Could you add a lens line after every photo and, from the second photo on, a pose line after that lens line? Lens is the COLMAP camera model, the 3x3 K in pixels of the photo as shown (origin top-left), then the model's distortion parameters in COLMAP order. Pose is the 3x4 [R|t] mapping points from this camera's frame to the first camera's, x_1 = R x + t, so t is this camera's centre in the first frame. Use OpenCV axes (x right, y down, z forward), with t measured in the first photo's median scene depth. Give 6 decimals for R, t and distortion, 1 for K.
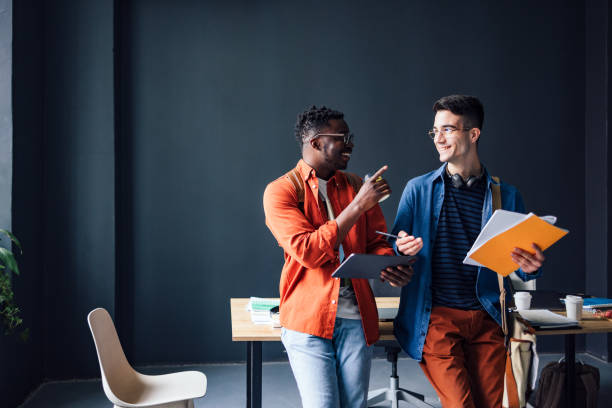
lens RADIAL K [[623.1, 0, 301.4], [0, 623.1, 213.0], [0, 0, 1]] dist [0.031594, 0.000000]
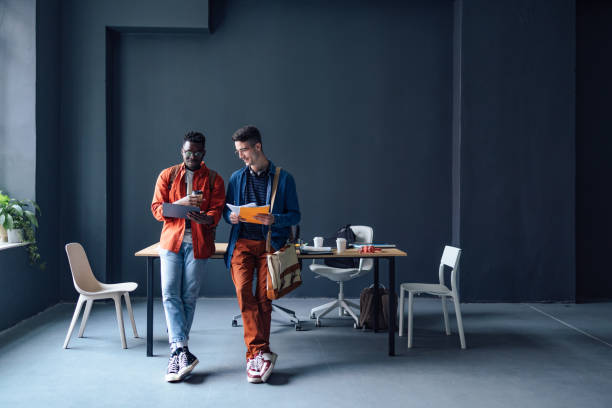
lens RADIAL K [[623.1, 0, 291.3], [0, 623.1, 201.3], [0, 0, 1]] dist [0.031594, 0.000000]
pose [[0.995569, 0.008723, -0.093632, 0.518137], [-0.008497, 0.999960, 0.002809, 0.030274], [0.093653, -0.002001, 0.995603, -0.809472]]
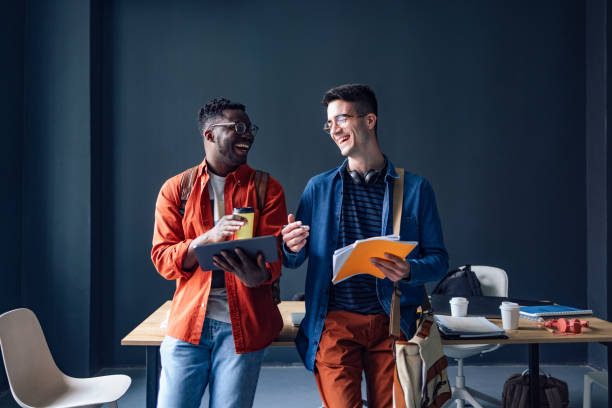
lens RADIAL K [[623.1, 0, 307.6], [0, 623.1, 207.6], [0, 0, 1]] dist [0.031594, 0.000000]
pose [[0.997016, 0.004254, -0.077073, 0.238360], [-0.005403, 0.999877, -0.014708, 0.010213], [0.077001, 0.015081, 0.996917, 0.073153]]
